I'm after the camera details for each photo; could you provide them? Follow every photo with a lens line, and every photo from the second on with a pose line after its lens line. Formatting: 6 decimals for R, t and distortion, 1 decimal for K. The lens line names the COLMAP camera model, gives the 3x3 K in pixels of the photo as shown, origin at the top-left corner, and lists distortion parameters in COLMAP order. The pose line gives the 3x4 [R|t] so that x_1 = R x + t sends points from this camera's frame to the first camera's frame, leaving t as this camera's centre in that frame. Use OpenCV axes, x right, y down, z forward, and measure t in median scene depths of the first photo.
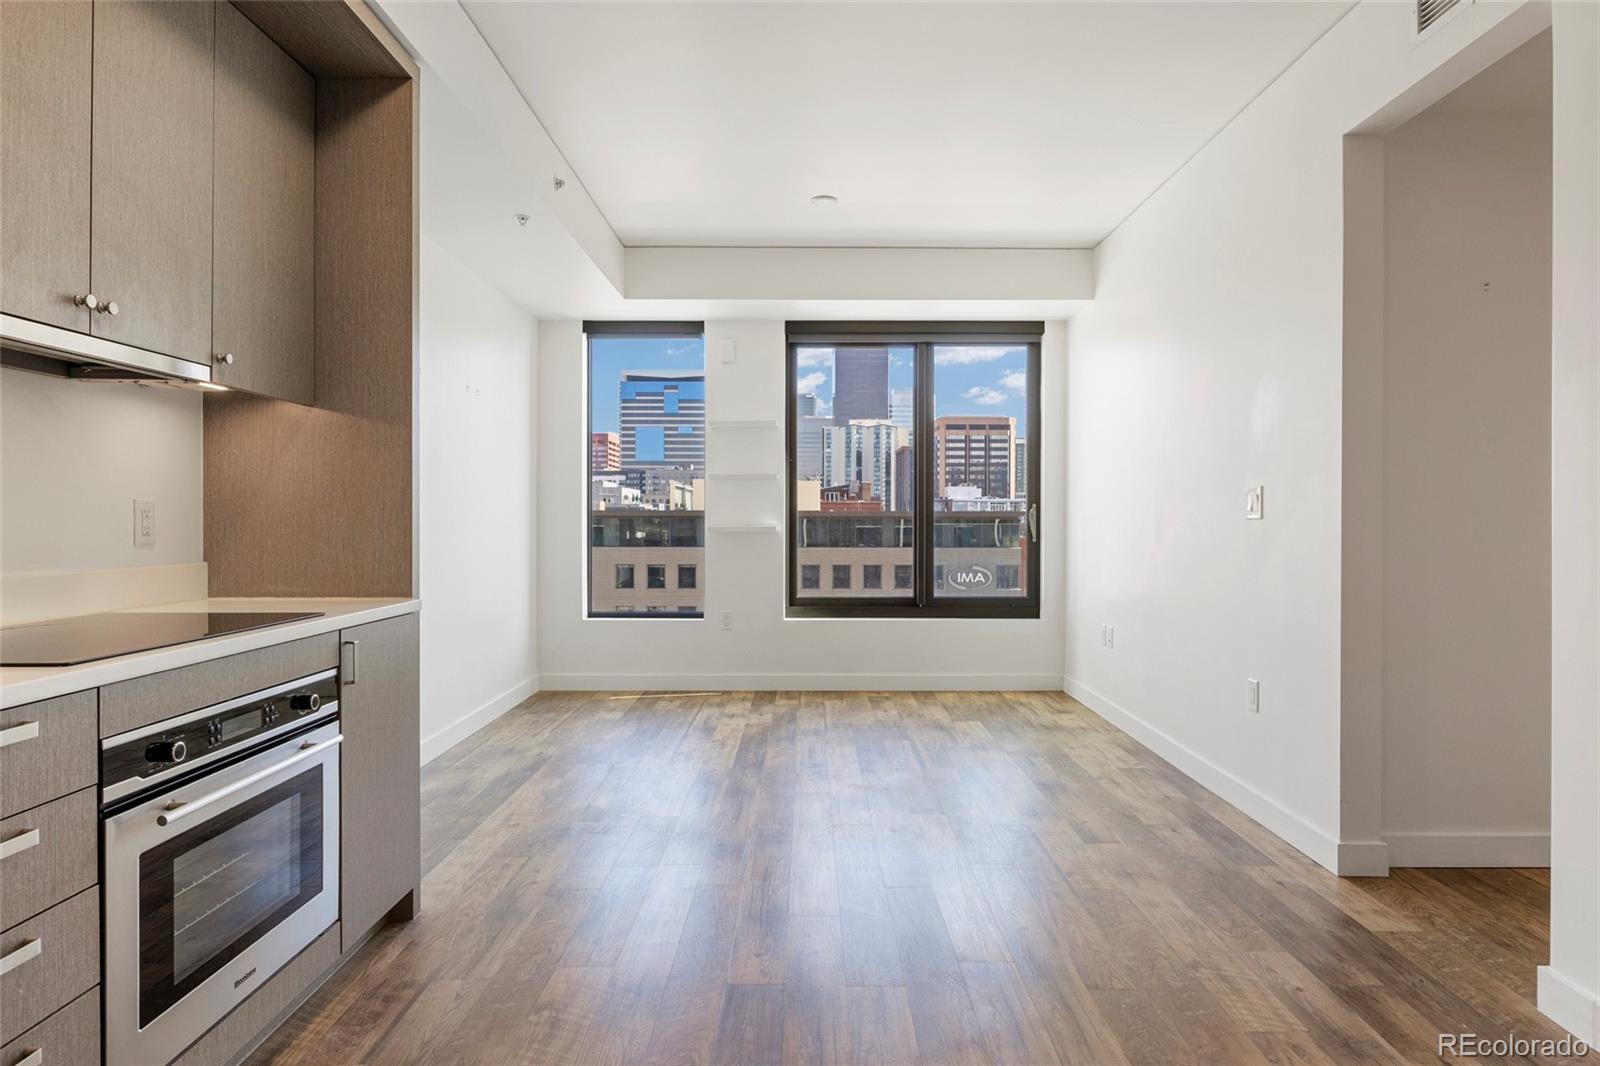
lens RADIAL K [[935.5, 0, 805.9], [0, 935.5, 525.8], [0, 0, 1]] dist [-0.001044, 0.000814]
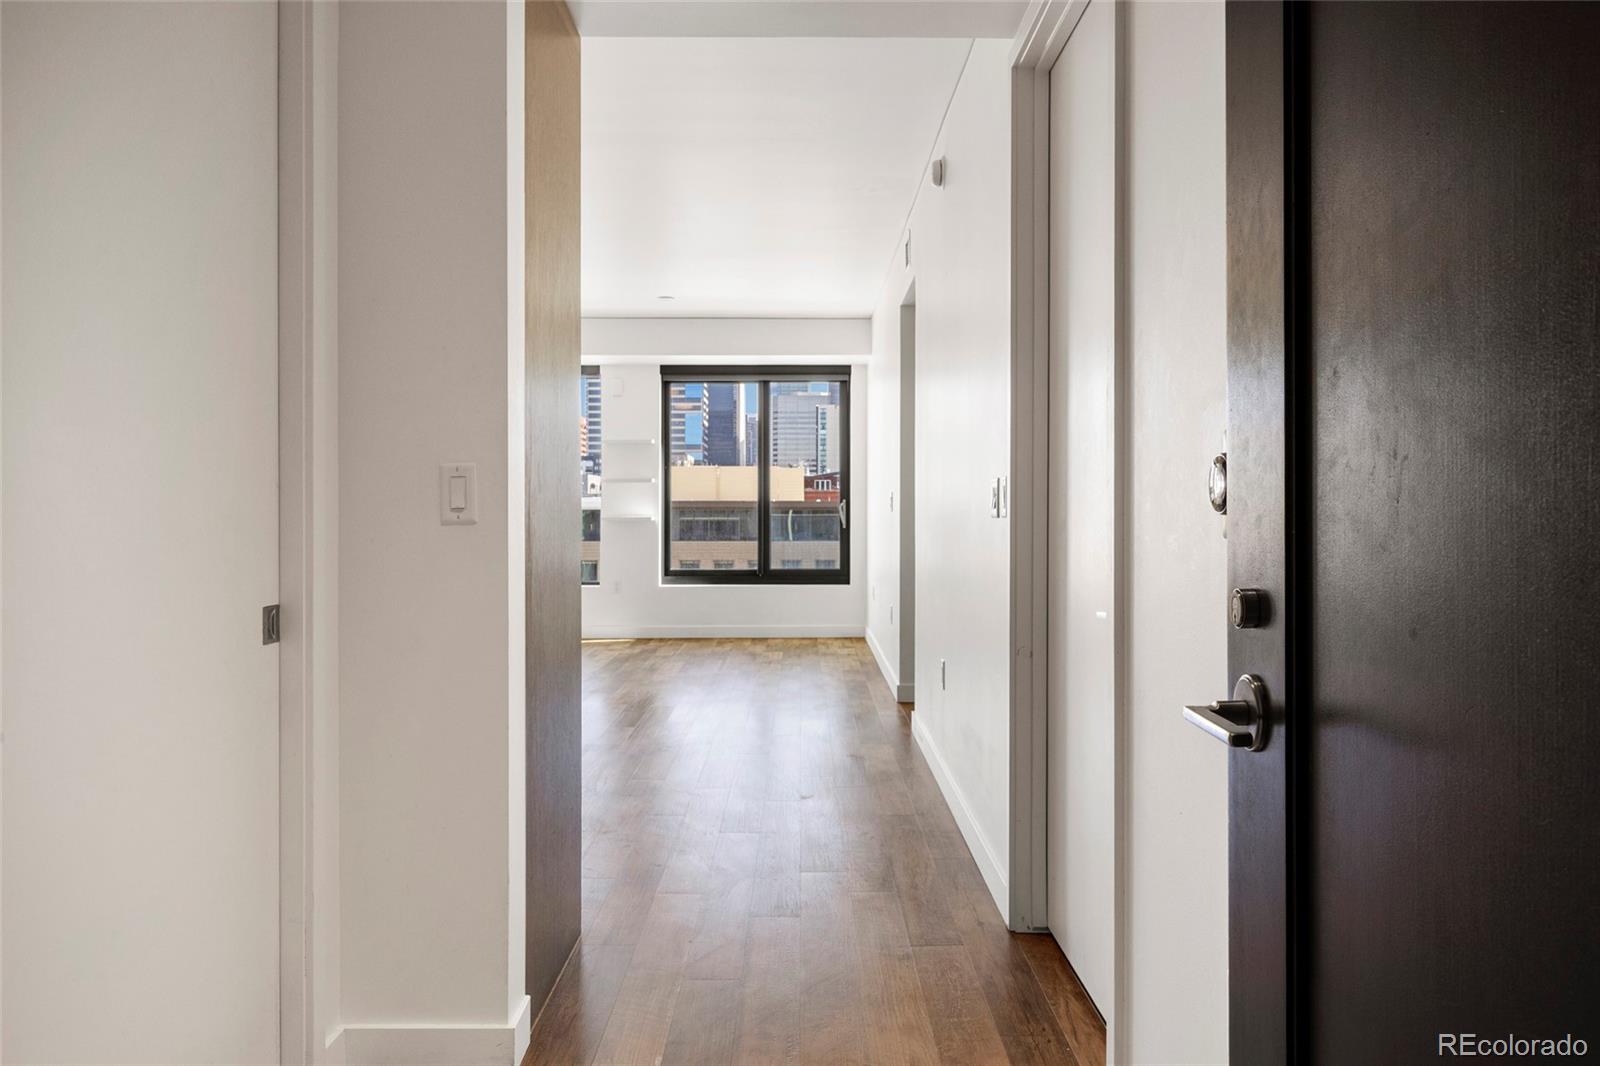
lens RADIAL K [[1081.3, 0, 803.2], [0, 1081.3, 540.7], [0, 0, 1]] dist [0.002650, 0.001771]
pose [[0.999970, -0.004918, -0.005960, 0.278187], [0.005048, 0.999745, 0.021994, 0.001812], [0.005850, -0.022023, 0.999740, -0.820738]]
